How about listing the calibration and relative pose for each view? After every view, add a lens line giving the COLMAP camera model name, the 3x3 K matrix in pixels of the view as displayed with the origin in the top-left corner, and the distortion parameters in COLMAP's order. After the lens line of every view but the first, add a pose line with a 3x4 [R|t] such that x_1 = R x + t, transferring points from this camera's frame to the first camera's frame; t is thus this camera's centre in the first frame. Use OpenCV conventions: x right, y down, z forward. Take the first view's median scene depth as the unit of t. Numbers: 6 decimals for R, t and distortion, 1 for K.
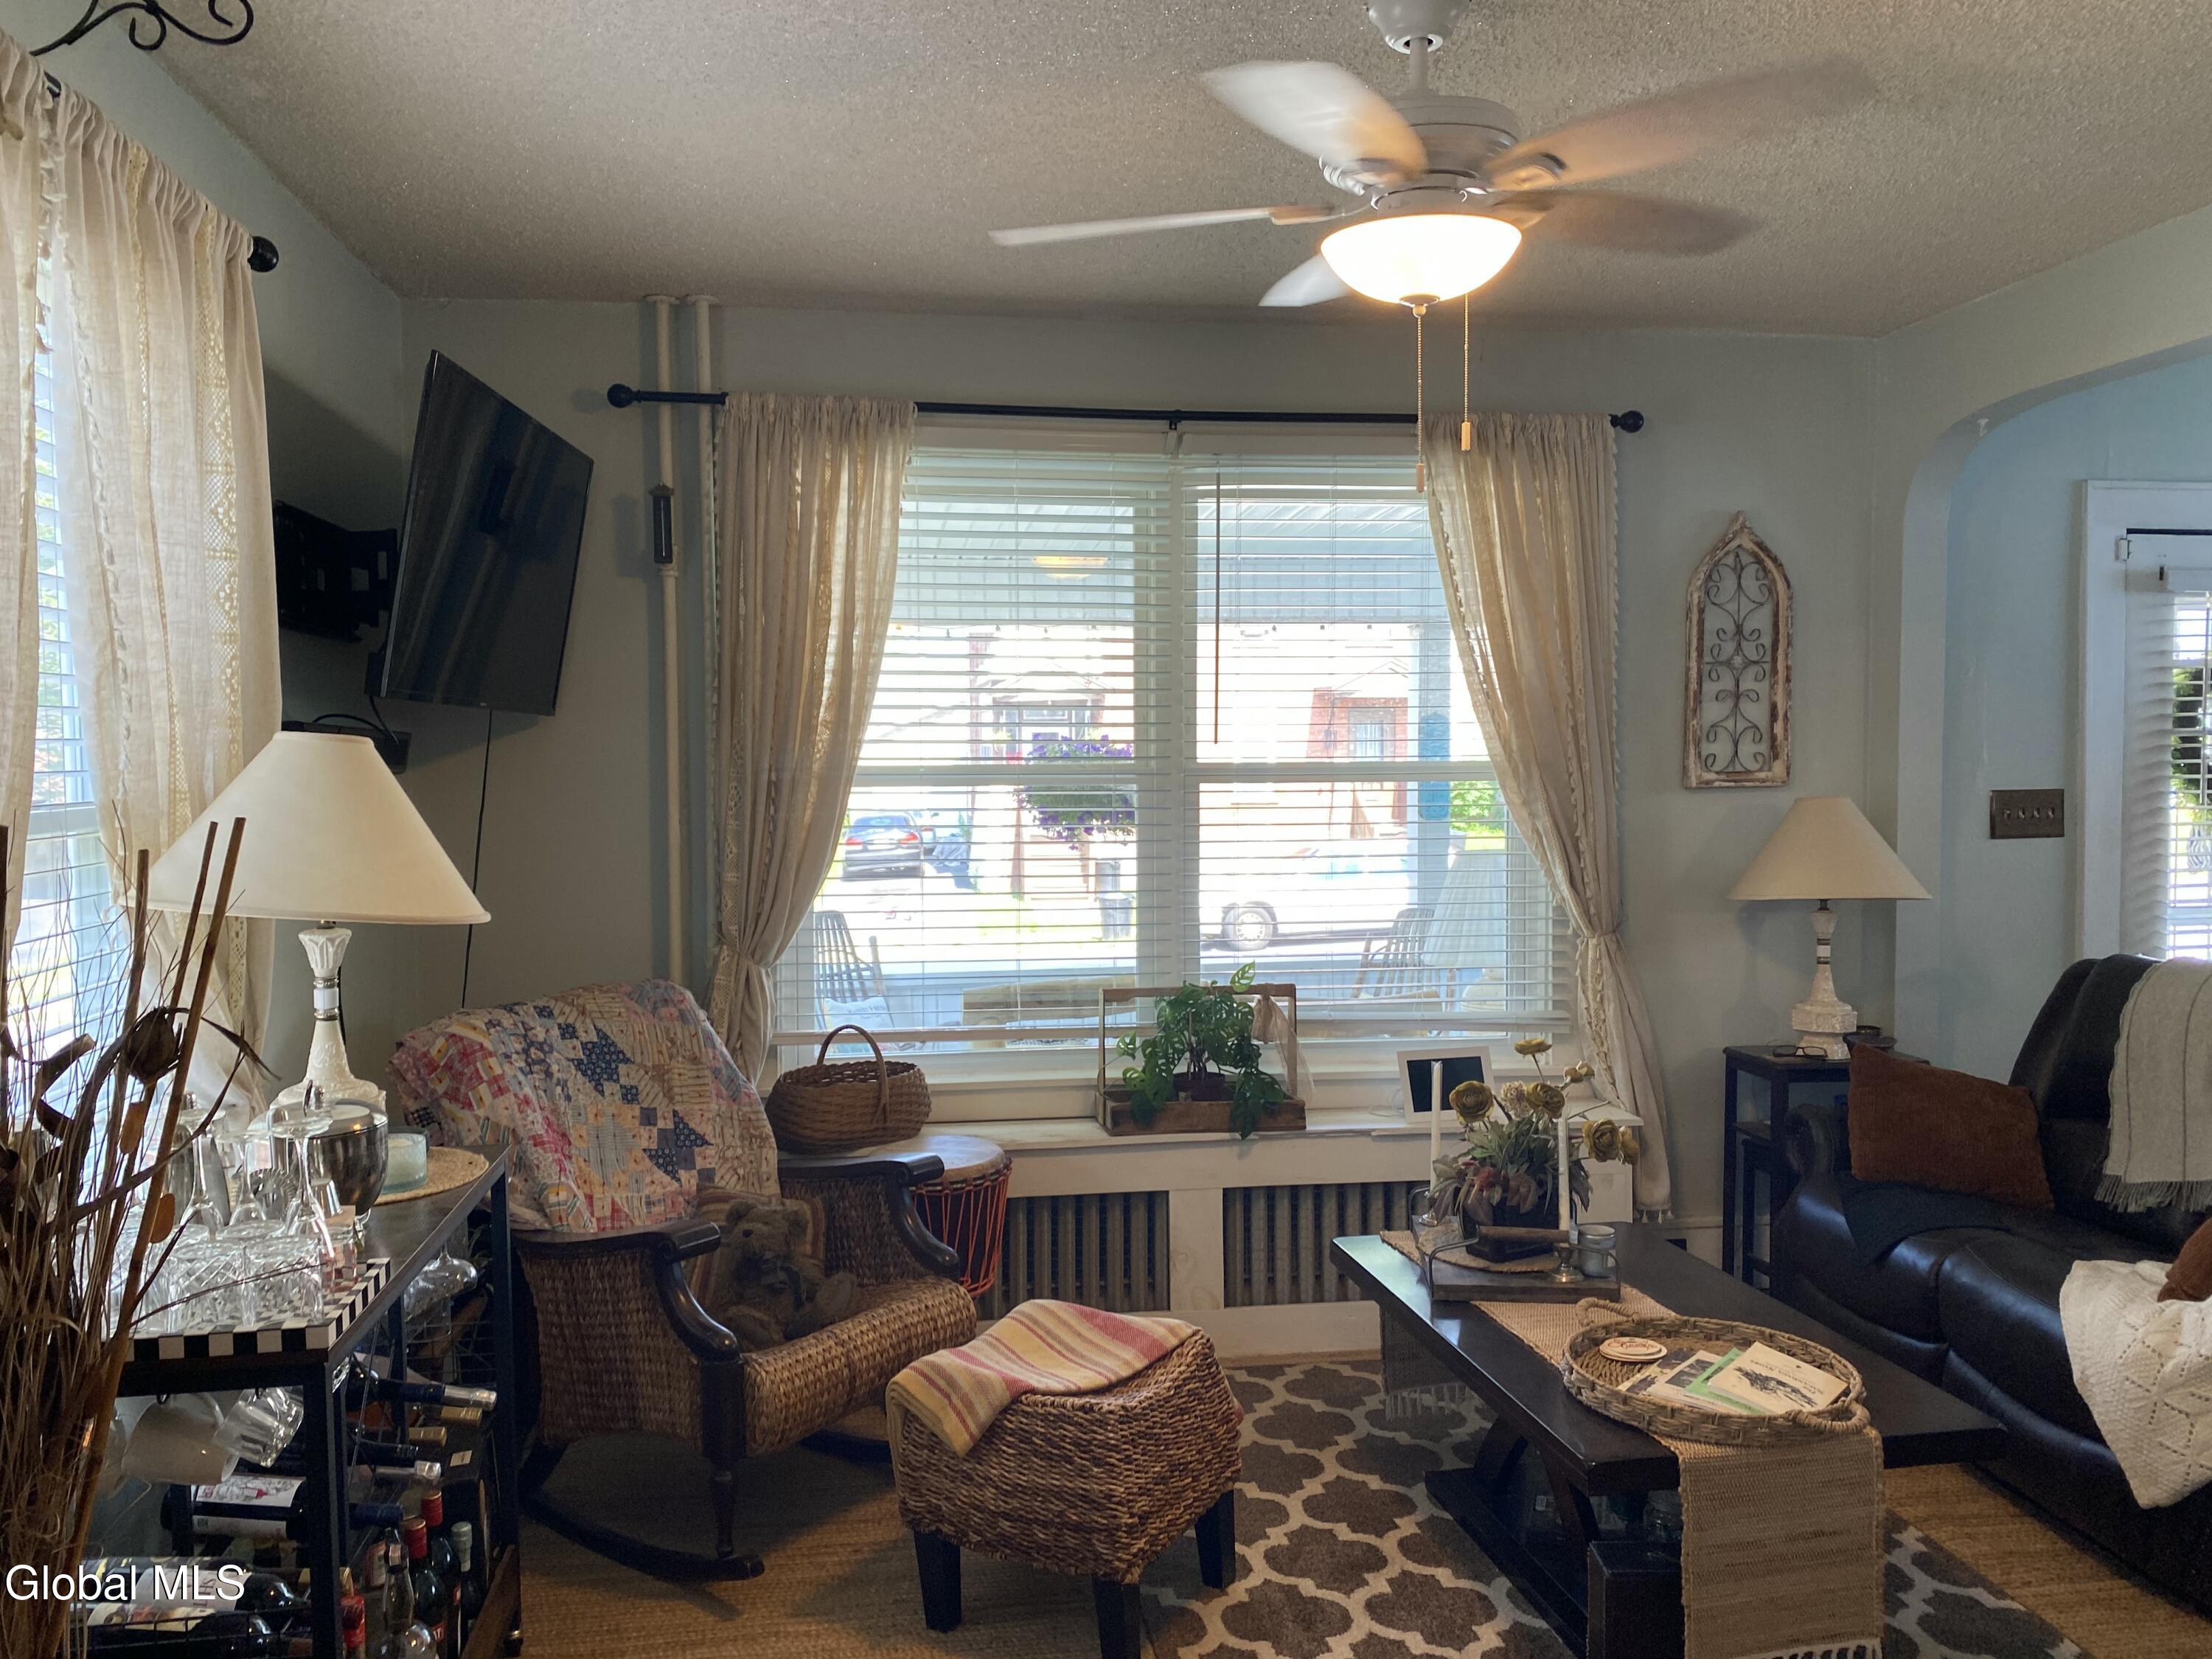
lens RADIAL K [[1718.4, 0, 1106.0], [0, 1718.4, 829.5], [0, 0, 1]] dist [-0.008746, -0.000055]
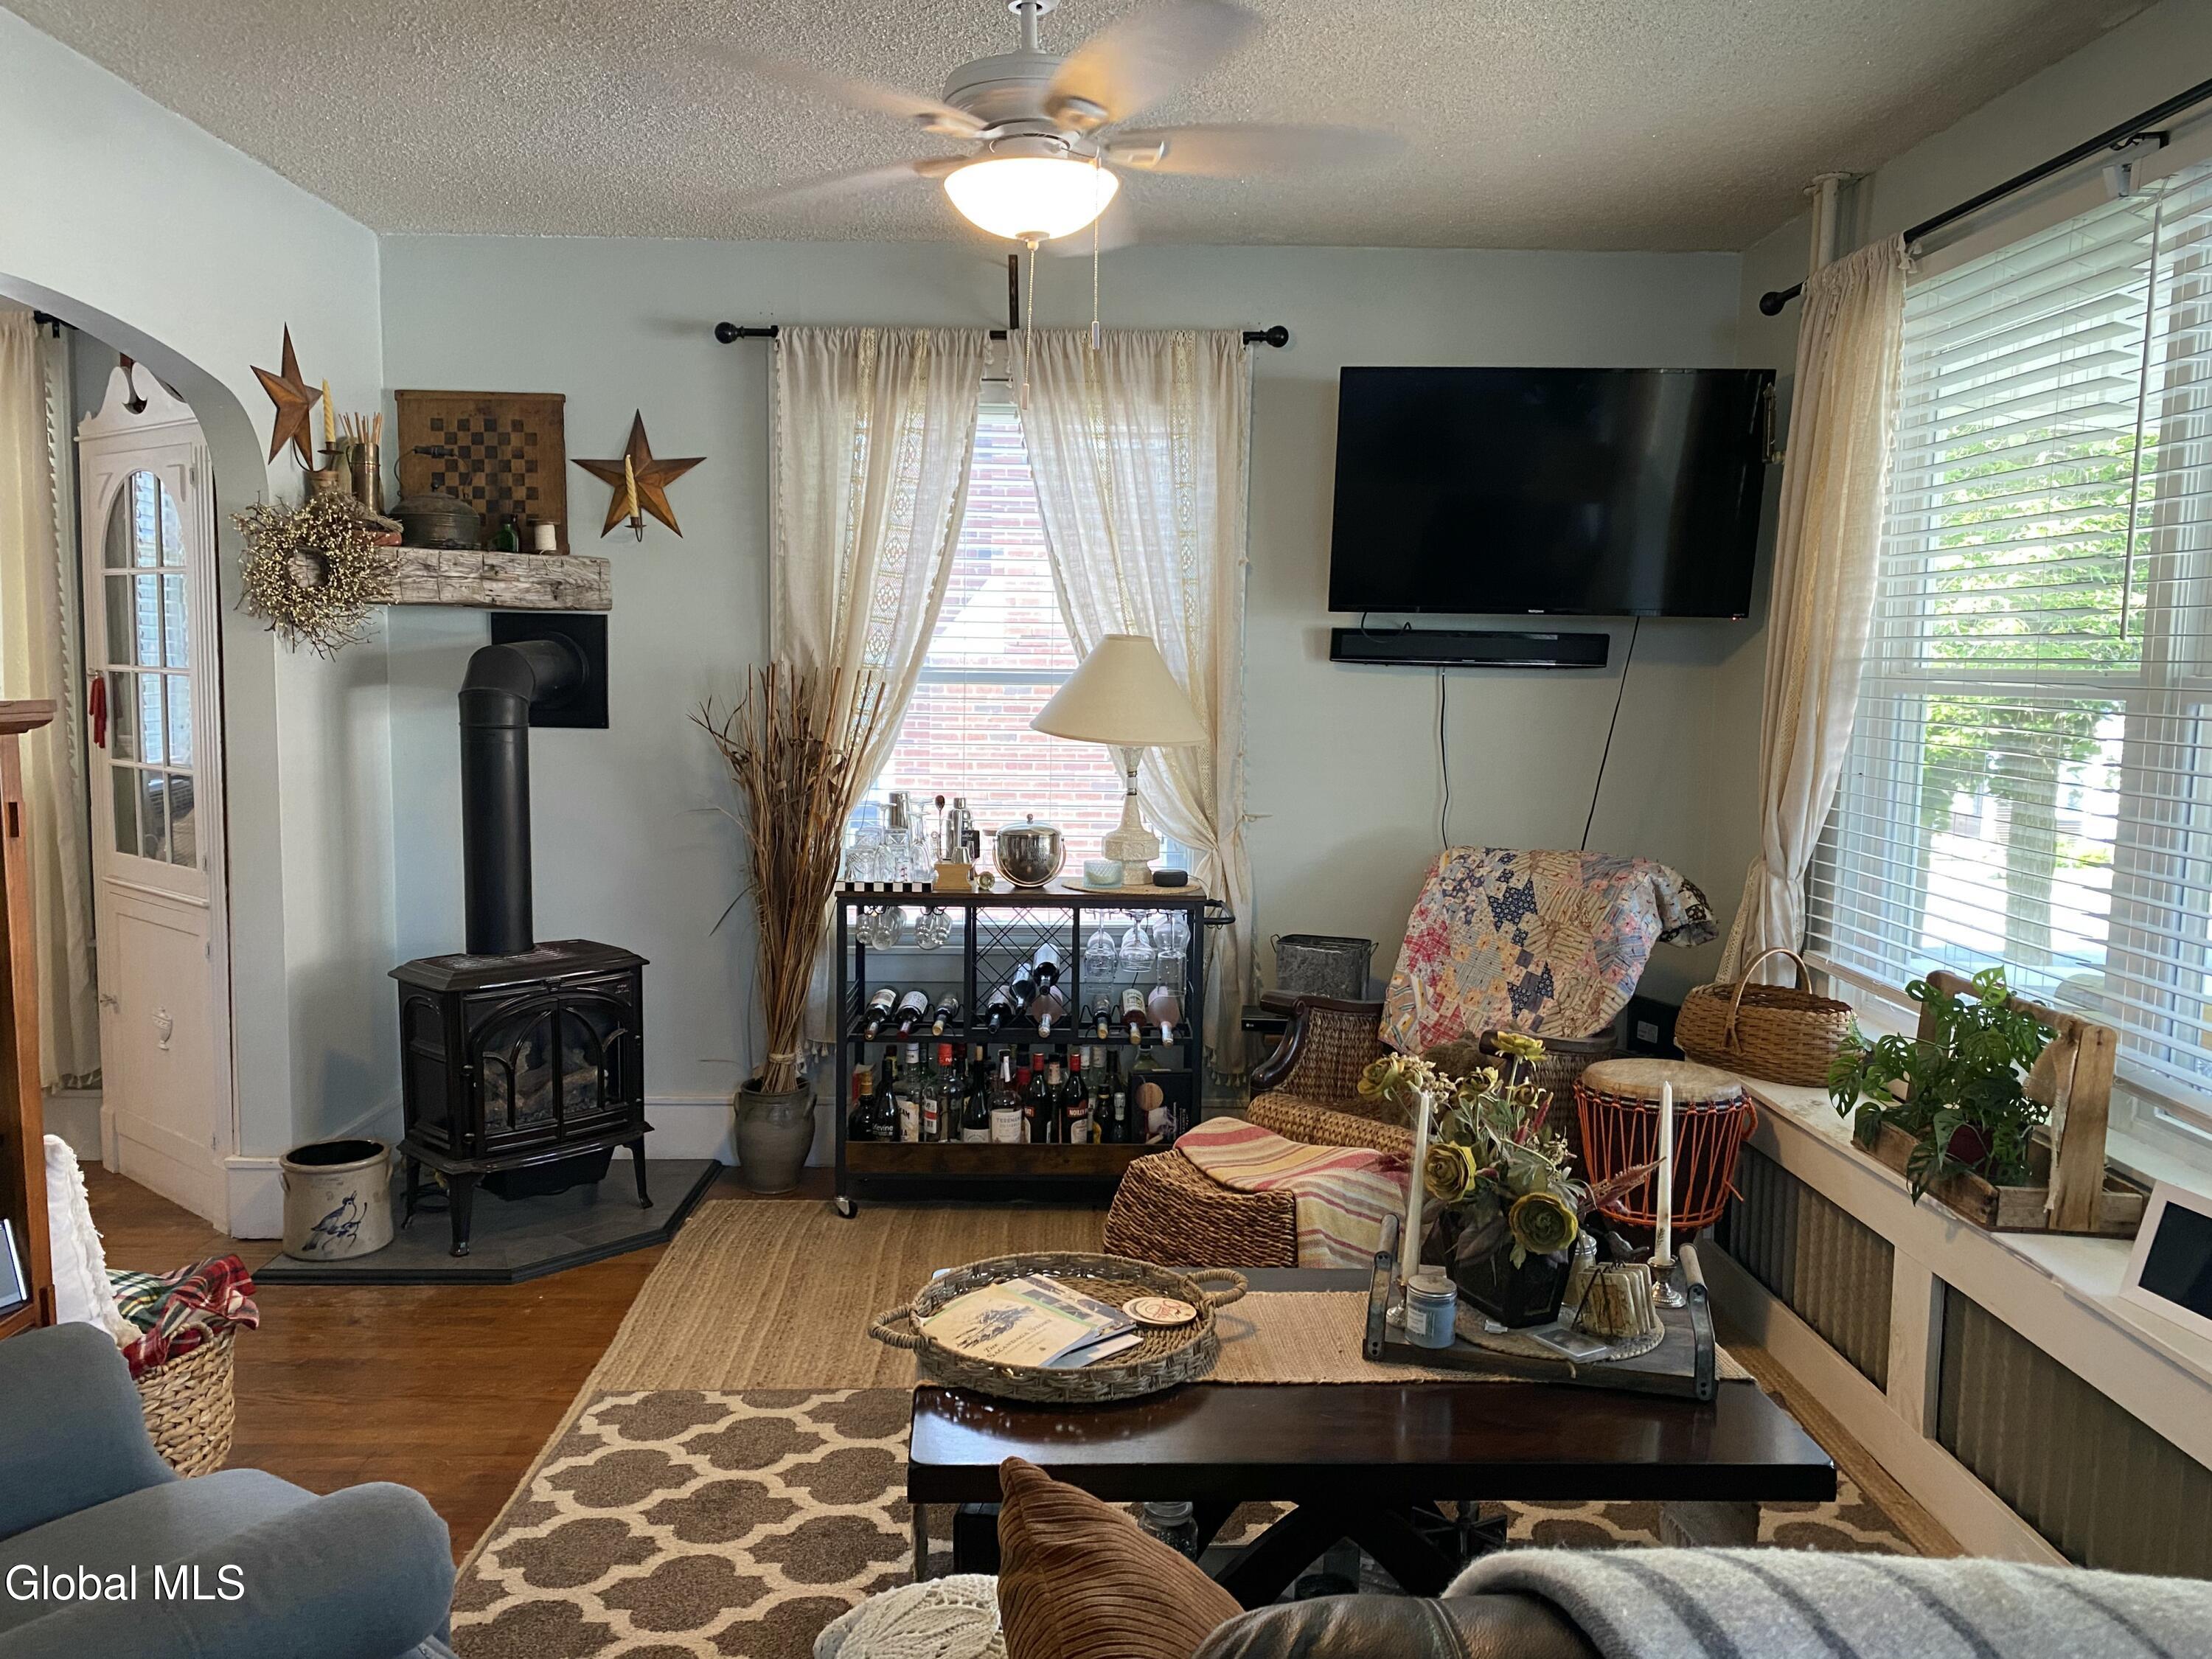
lens RADIAL K [[1718.4, 0, 1106.0], [0, 1718.4, 829.5], [0, 0, 1]] dist [-0.008746, -0.000055]
pose [[-0.134775, 0.115051, -0.984174, 0.964780], [-0.061928, 0.990317, 0.124249, -0.055461], [0.988939, 0.077694, -0.126345, 0.864421]]
